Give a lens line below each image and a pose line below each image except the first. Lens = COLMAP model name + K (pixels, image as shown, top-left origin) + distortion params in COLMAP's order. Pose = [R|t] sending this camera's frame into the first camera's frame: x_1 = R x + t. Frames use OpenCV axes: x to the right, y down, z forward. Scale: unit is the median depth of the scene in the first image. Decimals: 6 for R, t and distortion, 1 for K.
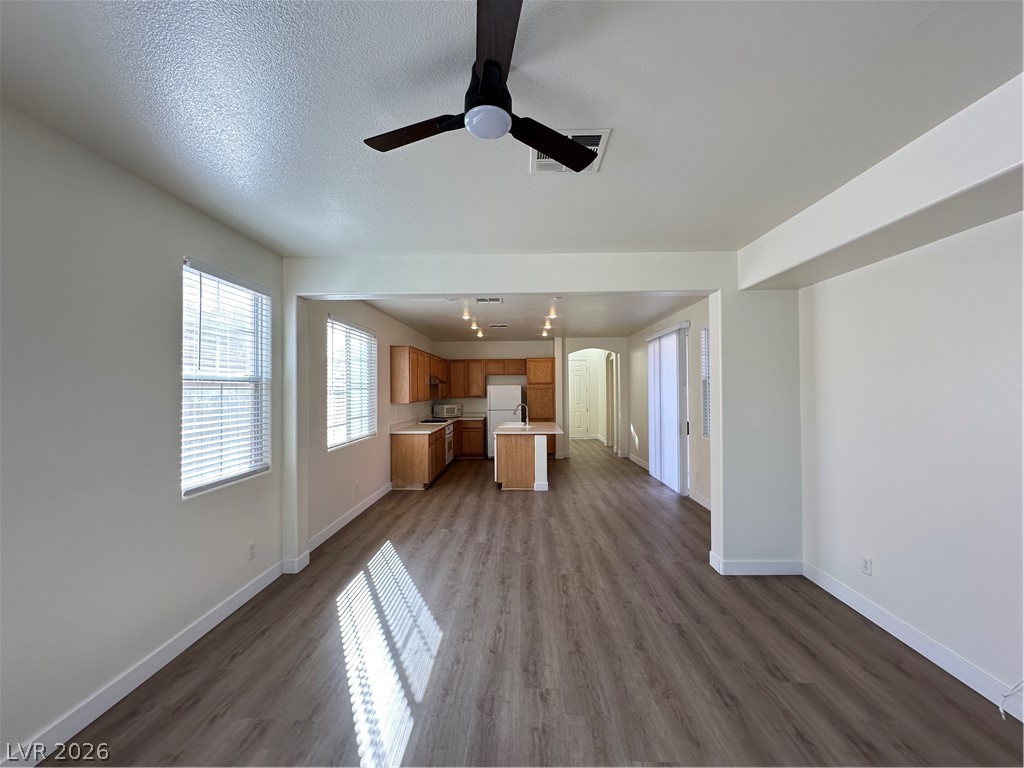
lens RADIAL K [[409.2, 0, 514.4], [0, 409.2, 385.4], [0, 0, 1]] dist [-0.003015, 0.000399]
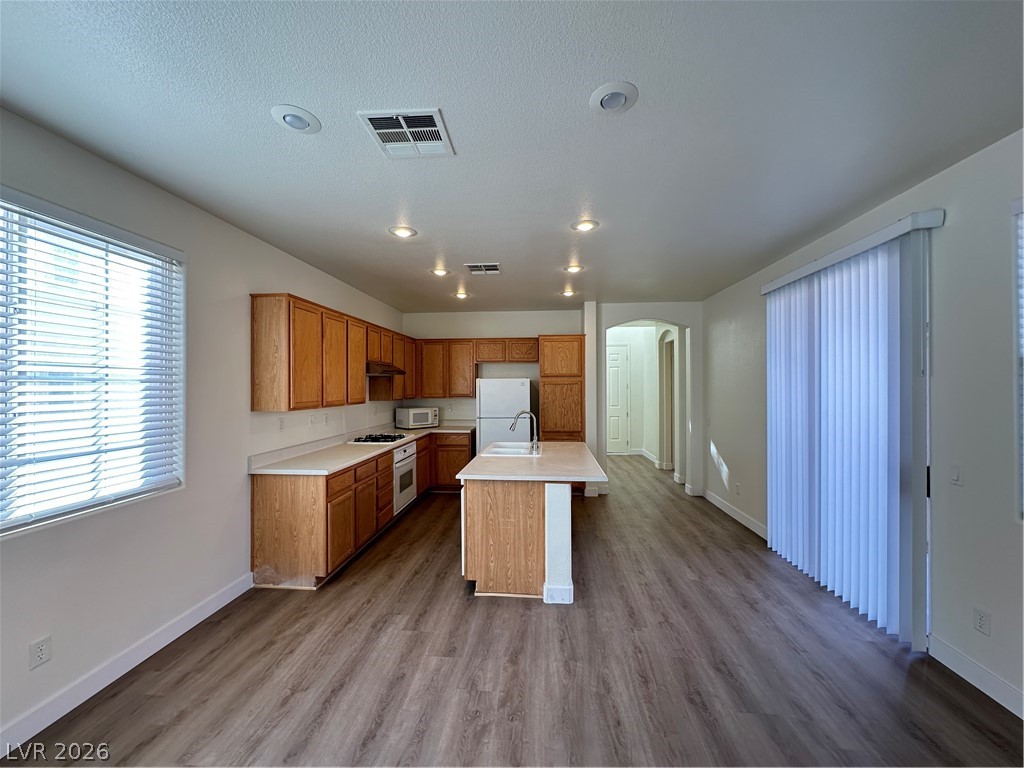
lens RADIAL K [[409.2, 0, 507.4], [0, 409.2, 389.0], [0, 0, 1]] dist [-0.003015, 0.000399]
pose [[0.997214, 0.004191, -0.074477, 0.029505], [-0.002957, 0.999857, 0.016667, 0.005445], [0.074536, -0.016401, 0.997083, 0.383580]]
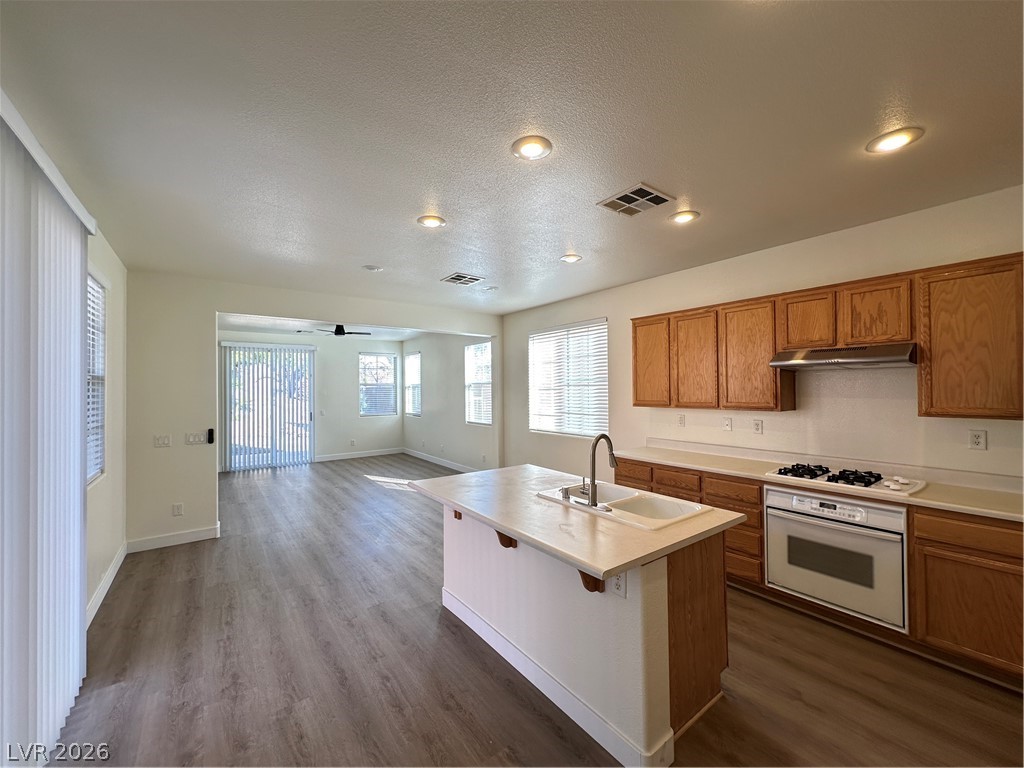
lens RADIAL K [[409.2, 0, 512.0], [0, 409.2, 382.2], [0, 0, 1]] dist [-0.003015, 0.000399]
pose [[-0.793902, 0.001977, -0.608042, 0.218961], [0.017563, 0.999652, -0.019681, 0.010178], [0.607792, -0.026304, -0.793661, 1.029684]]
